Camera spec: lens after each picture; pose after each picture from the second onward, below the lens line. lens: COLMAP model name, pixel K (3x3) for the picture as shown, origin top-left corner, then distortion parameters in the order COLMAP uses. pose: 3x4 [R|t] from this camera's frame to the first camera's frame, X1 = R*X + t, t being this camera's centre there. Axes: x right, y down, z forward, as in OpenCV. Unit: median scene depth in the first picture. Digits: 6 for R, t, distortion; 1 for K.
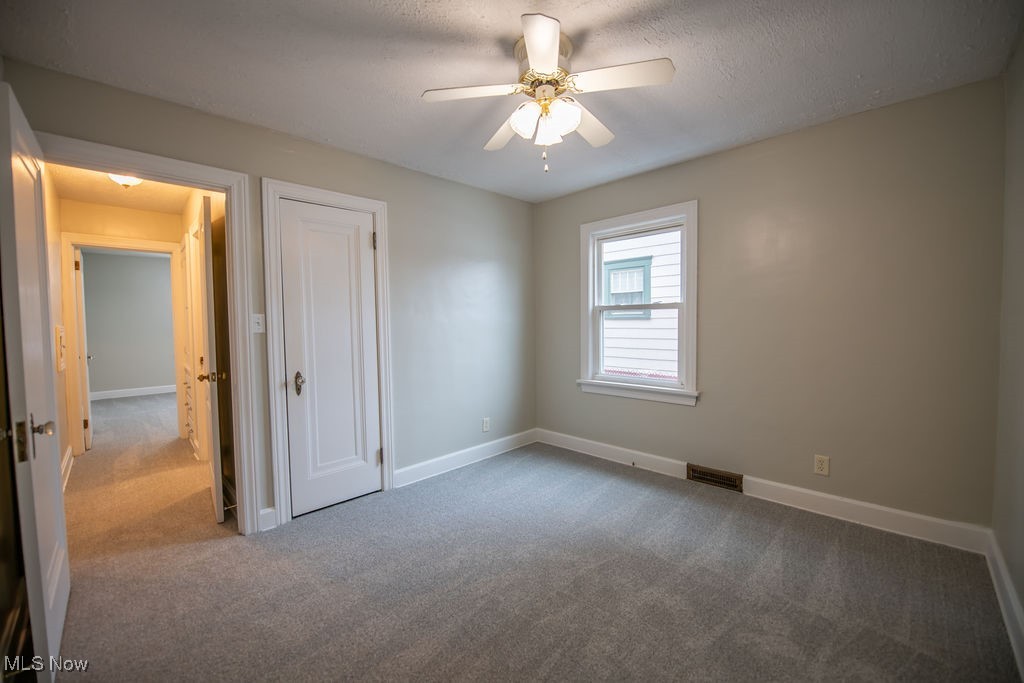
lens RADIAL K [[405.8, 0, 511.0], [0, 405.8, 337.3], [0, 0, 1]] dist [0.004064, 0.000056]
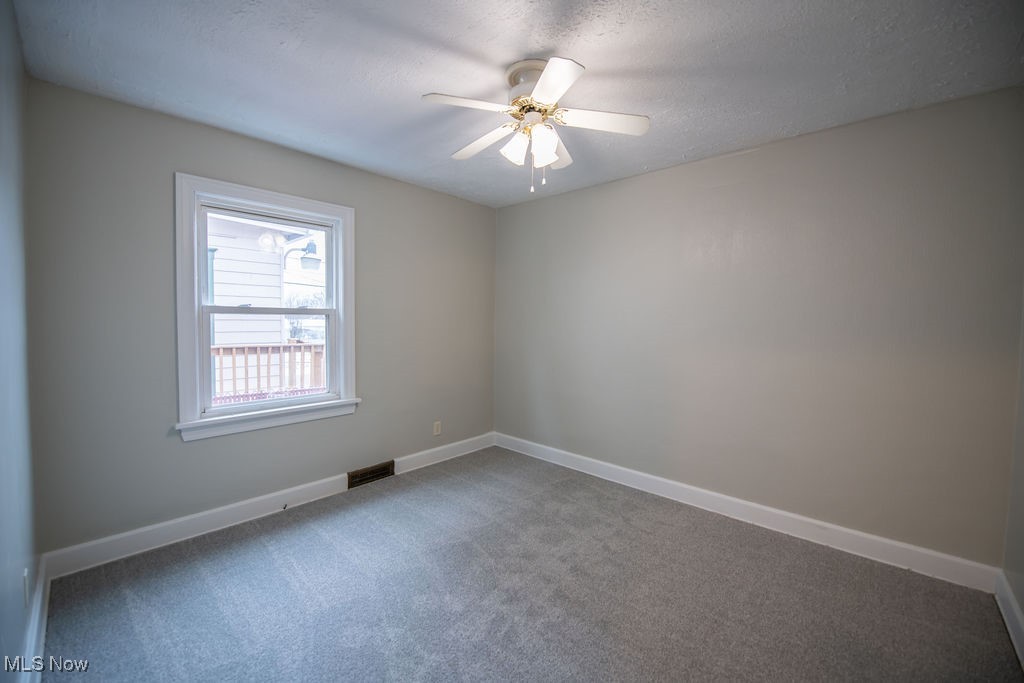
lens RADIAL K [[405.8, 0, 514.3], [0, 405.8, 340.6], [0, 0, 1]] dist [0.004064, 0.000056]
pose [[-0.022482, -0.032540, 0.999218, -0.562715], [0.032918, 0.998904, 0.033271, -0.030974], [-0.999205, 0.033640, -0.021386, 0.623468]]
